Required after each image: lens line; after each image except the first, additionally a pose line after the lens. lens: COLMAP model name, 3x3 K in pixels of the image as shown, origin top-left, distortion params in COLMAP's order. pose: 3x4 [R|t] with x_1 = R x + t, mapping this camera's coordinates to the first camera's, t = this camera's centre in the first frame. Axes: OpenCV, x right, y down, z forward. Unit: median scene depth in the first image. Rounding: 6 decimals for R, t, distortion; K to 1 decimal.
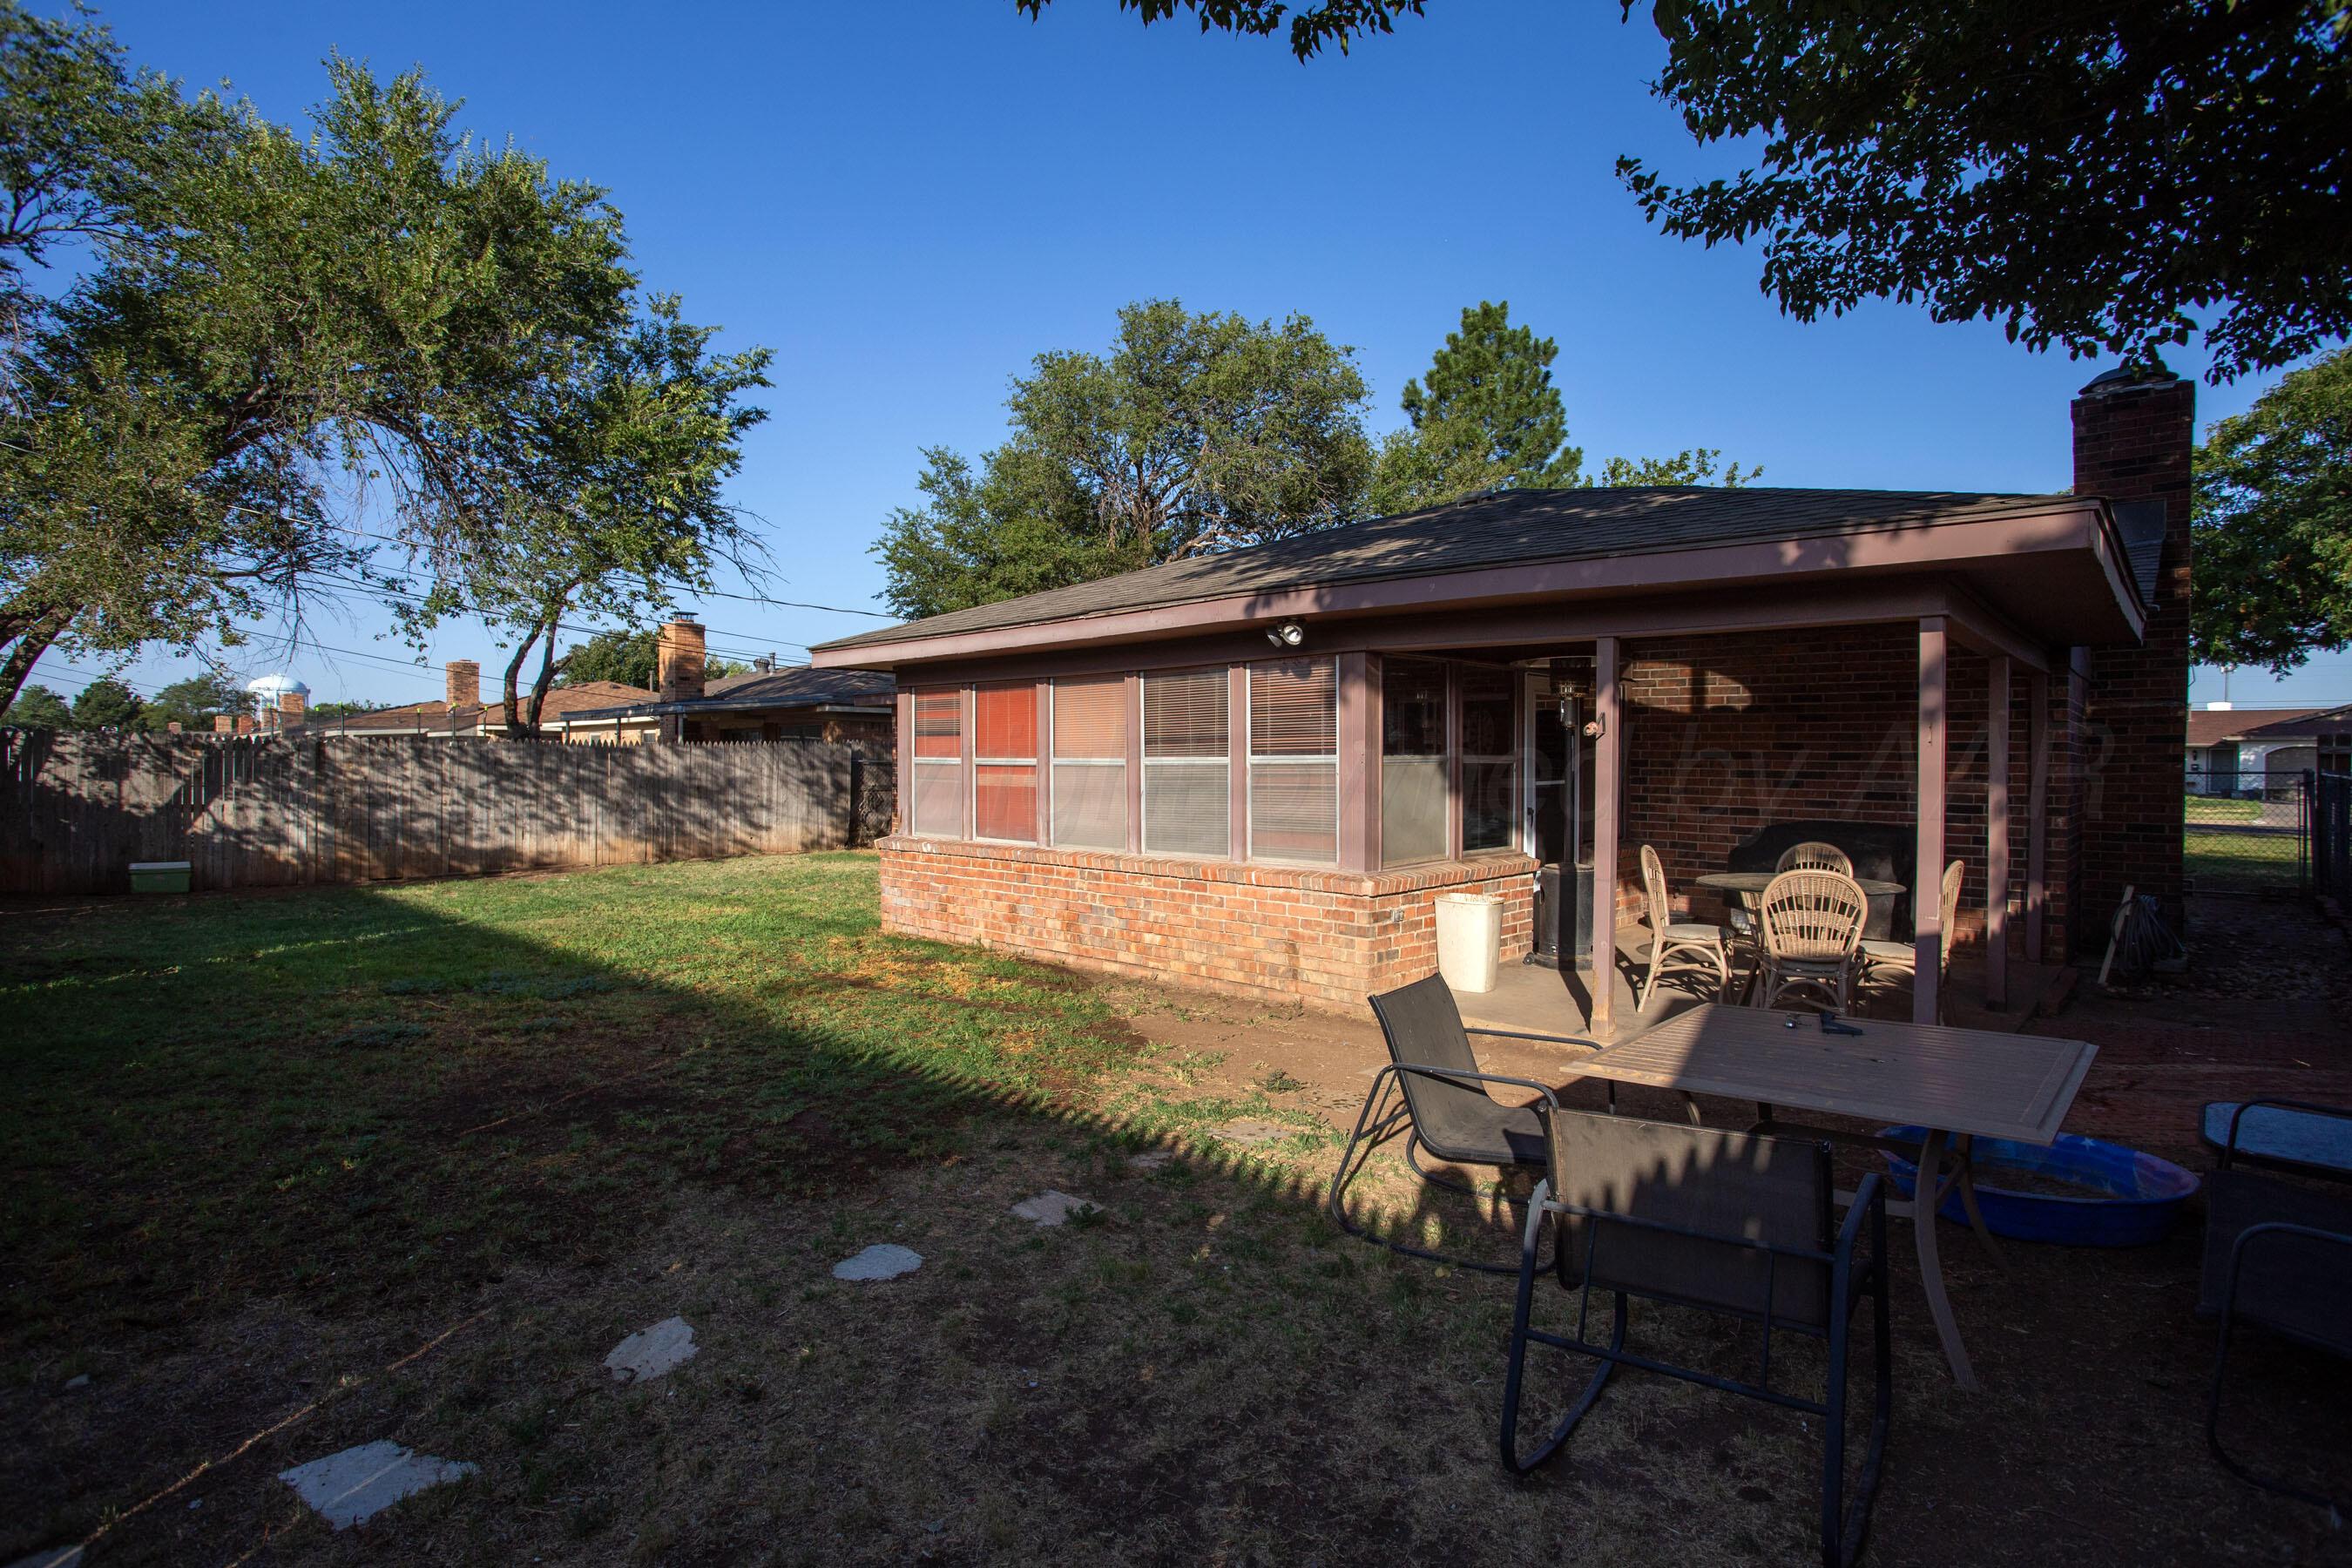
lens RADIAL K [[1154.9, 0, 1176.0], [0, 1154.9, 784.0], [0, 0, 1]] dist [-0.069681, 0.030718]
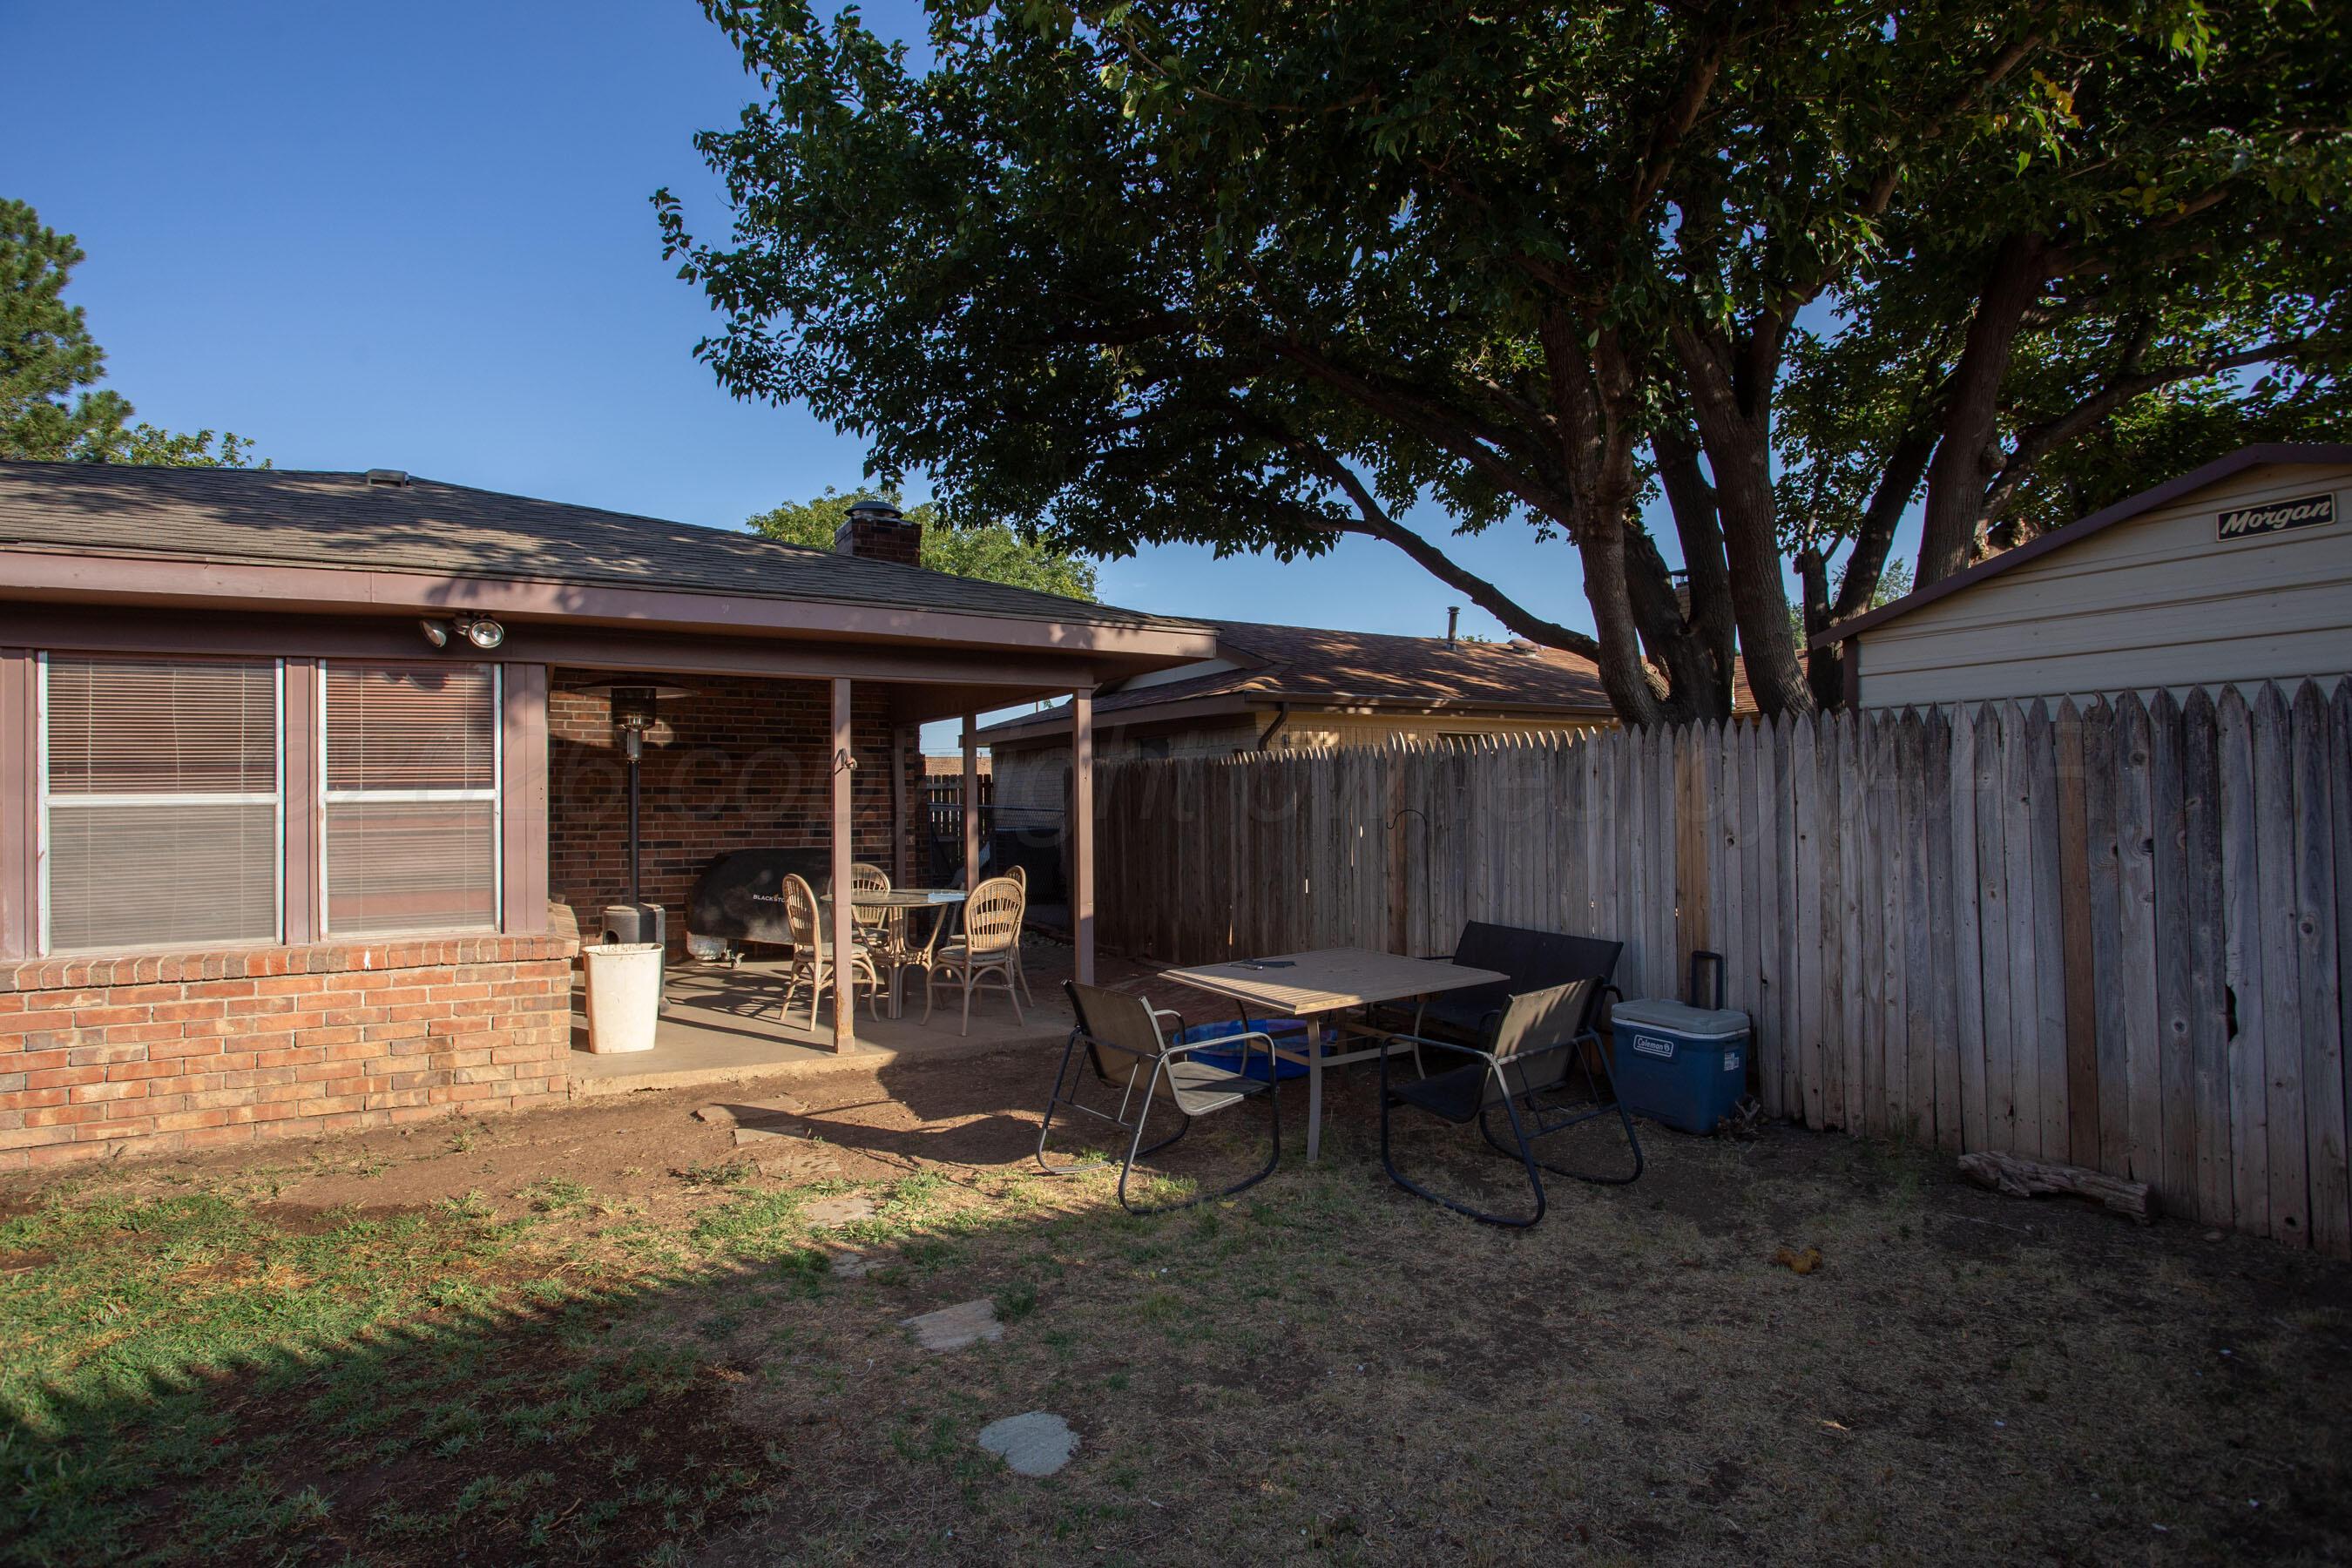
lens RADIAL K [[1154.9, 0, 1176.0], [0, 1154.9, 784.0], [0, 0, 1]] dist [-0.069681, 0.030718]
pose [[0.308764, 0.004726, 0.951127, -0.235882], [0.027571, 0.999523, -0.013917, -0.002570], [-0.950739, 0.030520, 0.308486, 0.160673]]
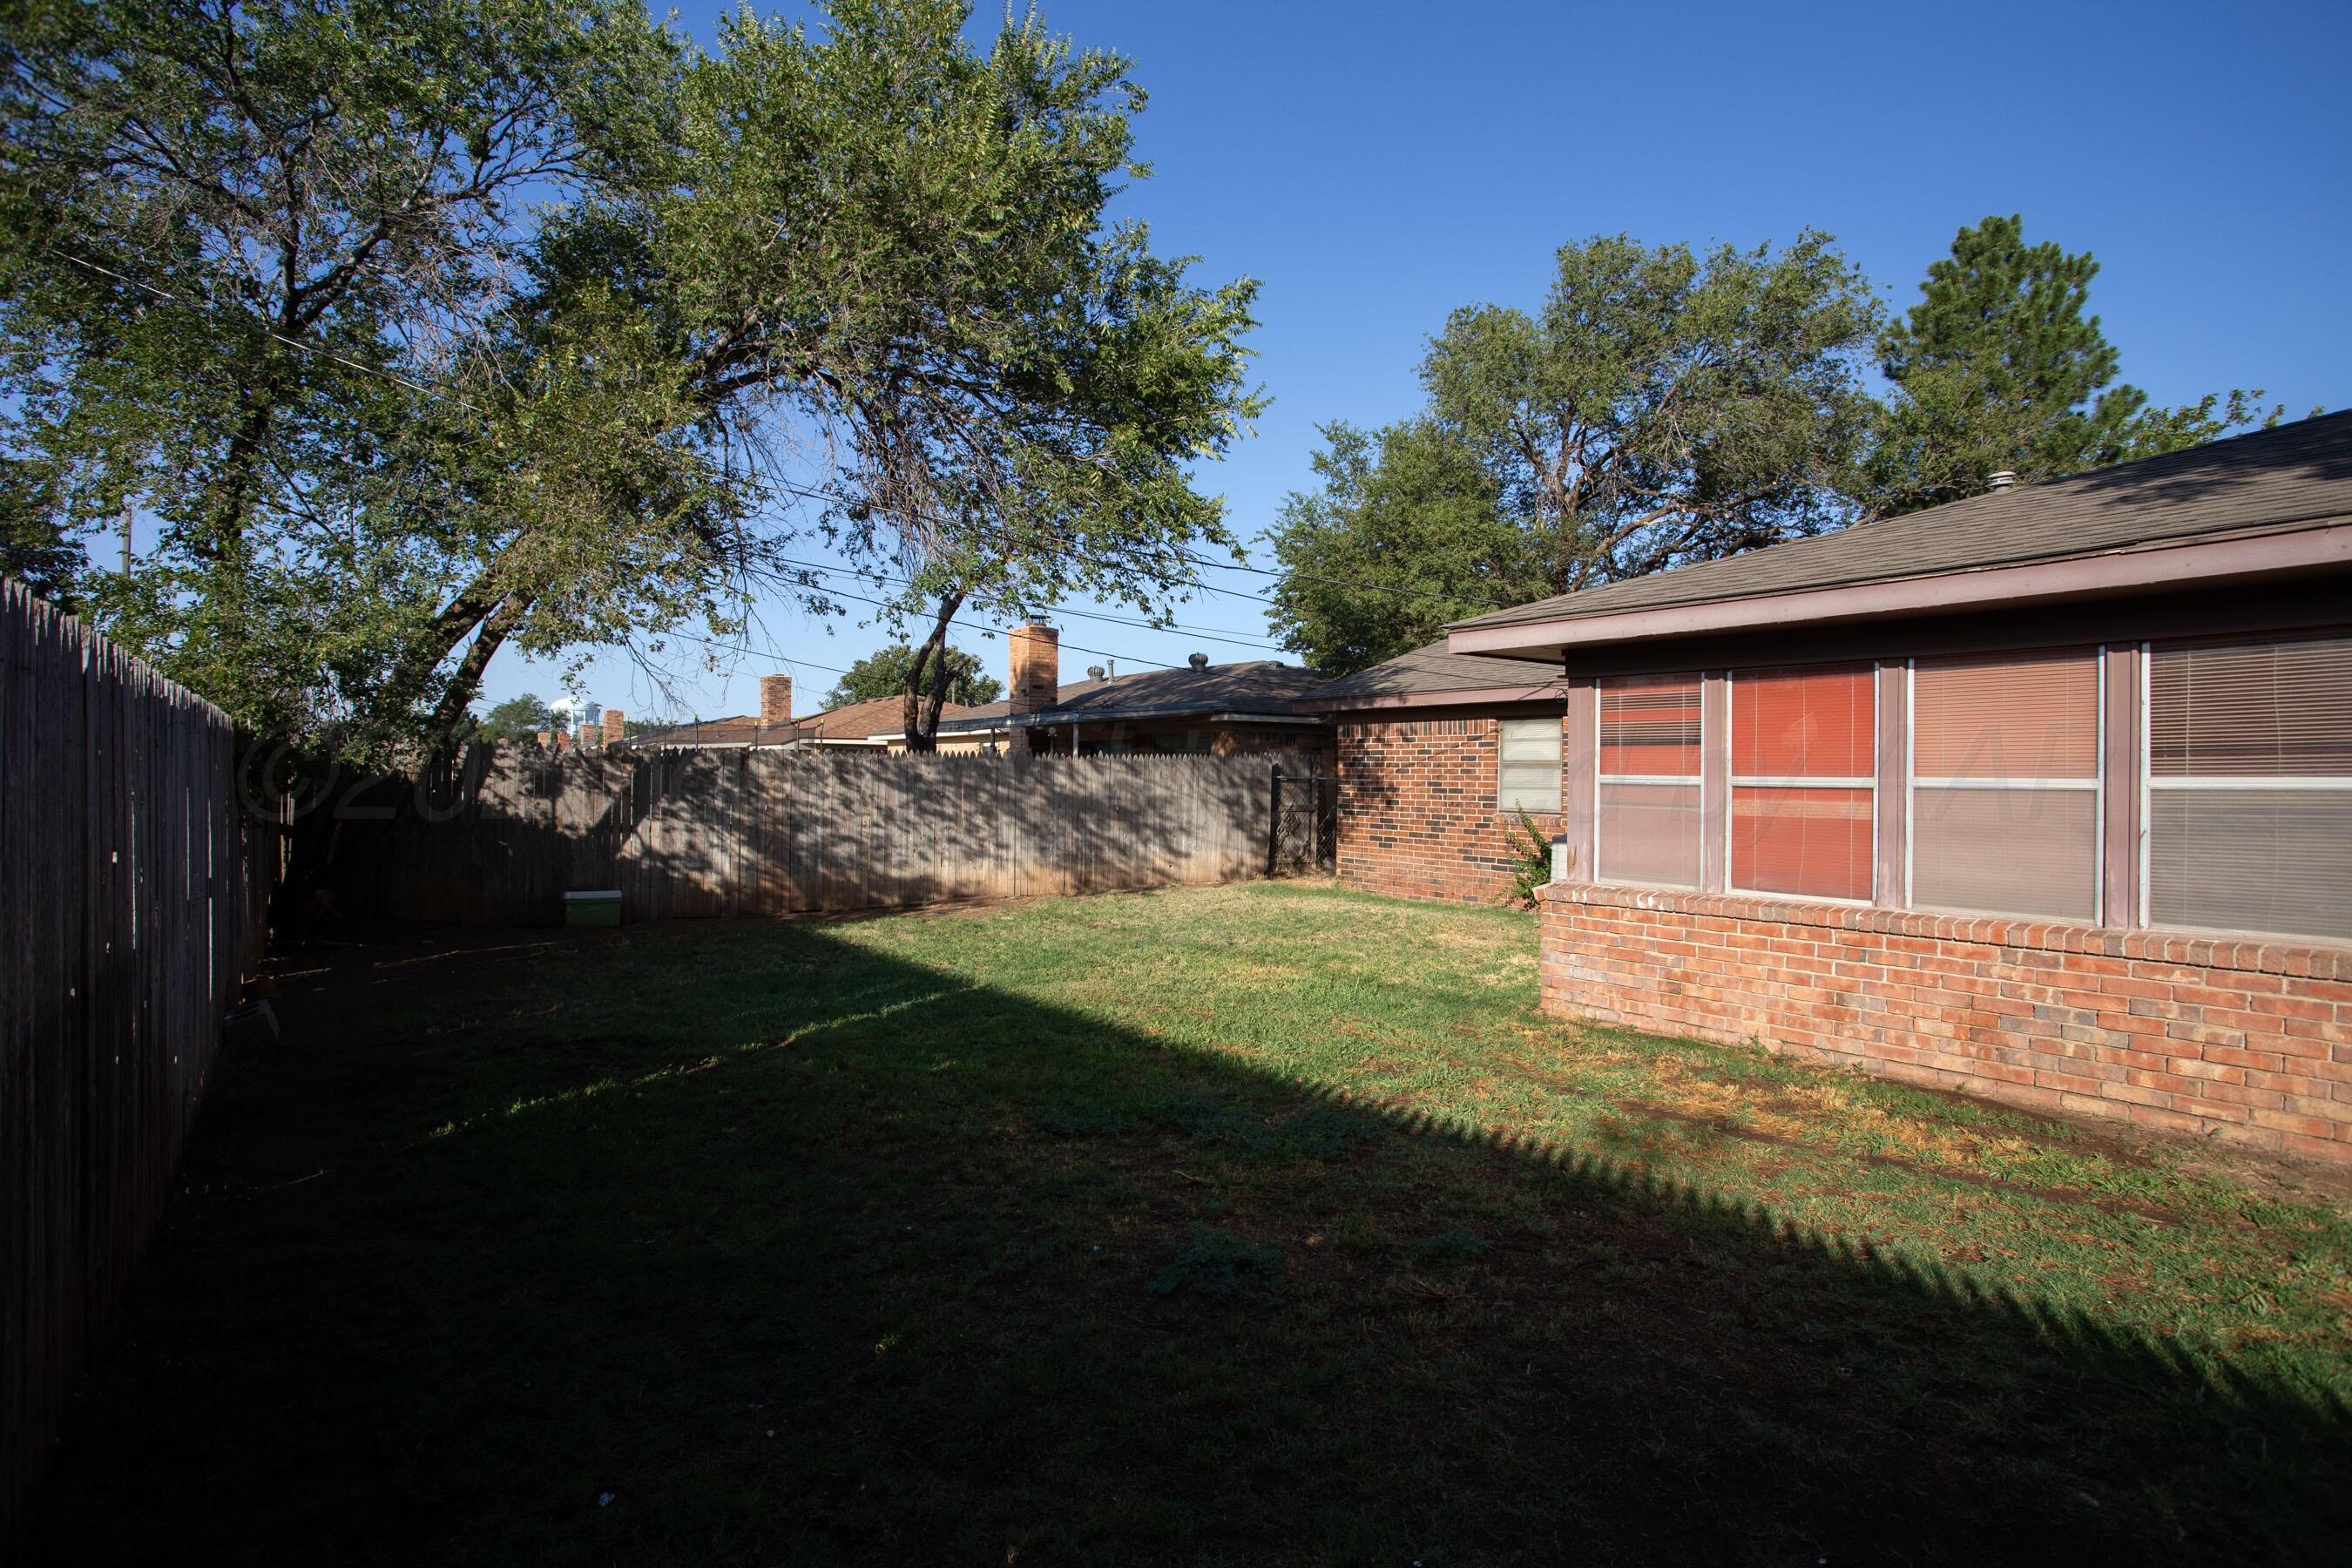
lens RADIAL K [[1166.4, 0, 1176.0], [0, 1166.4, 784.0], [0, 0, 1]] dist [-0.068653, 0.032095]
pose [[0.982043, 0.003051, -0.188630, -0.261390], [-0.005619, 0.999899, -0.013082, -0.004756], [0.188571, 0.013907, 0.981961, 0.174473]]
